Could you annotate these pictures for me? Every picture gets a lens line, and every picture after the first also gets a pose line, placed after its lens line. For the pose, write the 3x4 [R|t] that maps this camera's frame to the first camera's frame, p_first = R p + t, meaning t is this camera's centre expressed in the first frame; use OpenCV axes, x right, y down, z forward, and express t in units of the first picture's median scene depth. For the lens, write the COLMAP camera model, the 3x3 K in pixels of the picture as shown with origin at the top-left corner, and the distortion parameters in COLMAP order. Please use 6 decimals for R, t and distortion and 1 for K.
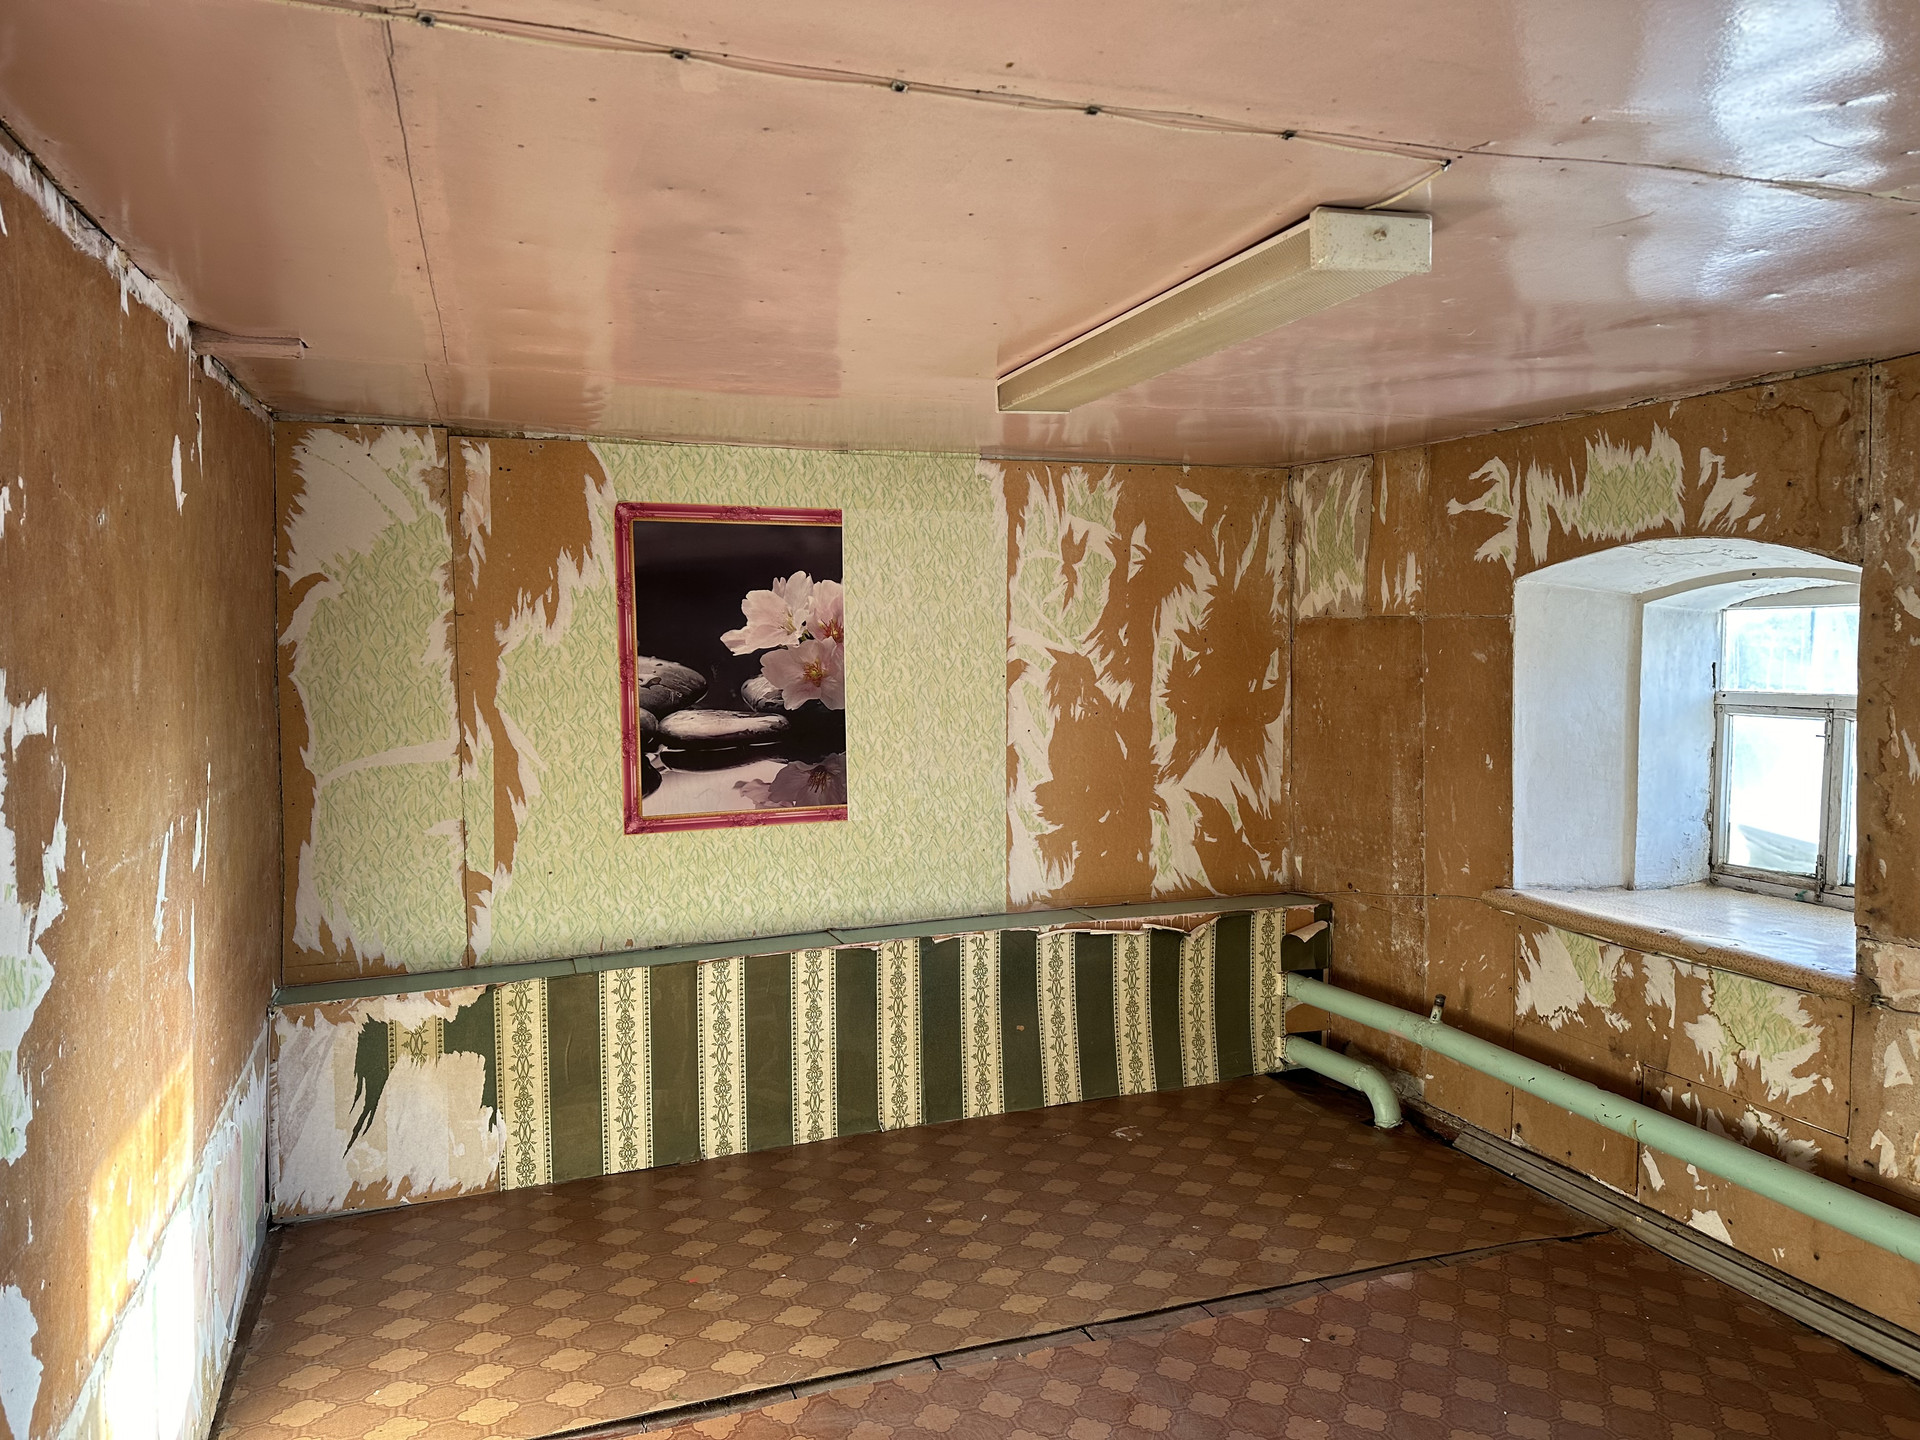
lens RADIAL K [[1353.9, 0, 960.3], [0, 1353.9, 680.6], [0, 0, 1]] dist [0.008536, -0.012367]
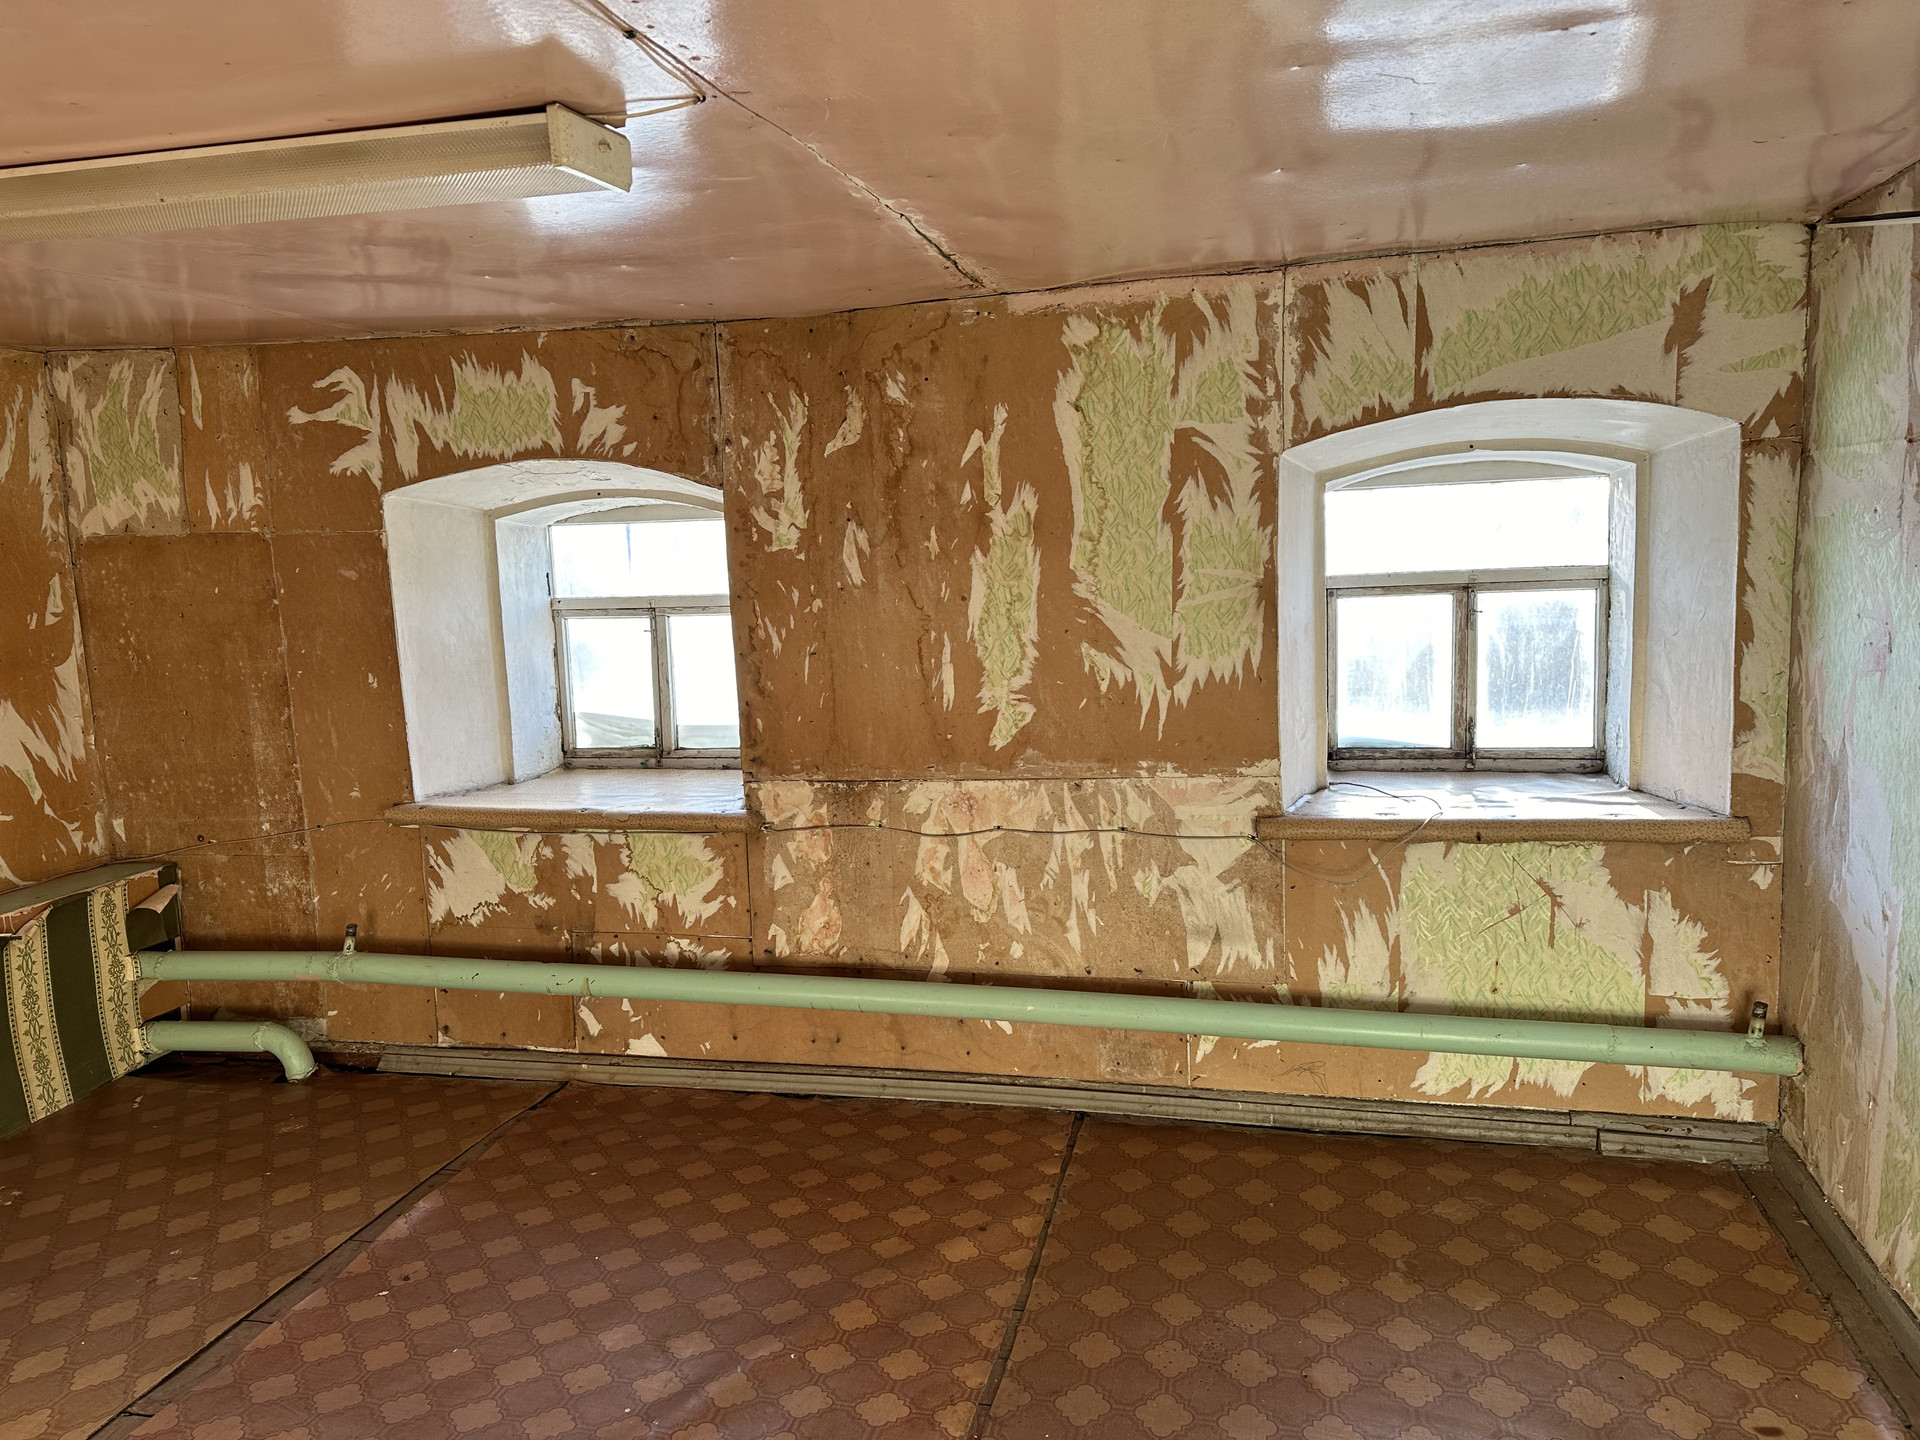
lens RADIAL K [[1363.1, 0, 960.4], [0, 1363.1, 690.4], [0, 0, 1]] dist [0.082610, -0.095013]
pose [[0.536192, -0.103680, 0.837704, -0.231867], [0.052404, 0.994602, 0.089556, -0.000468], [-0.842468, -0.004120, 0.538731, 0.105449]]
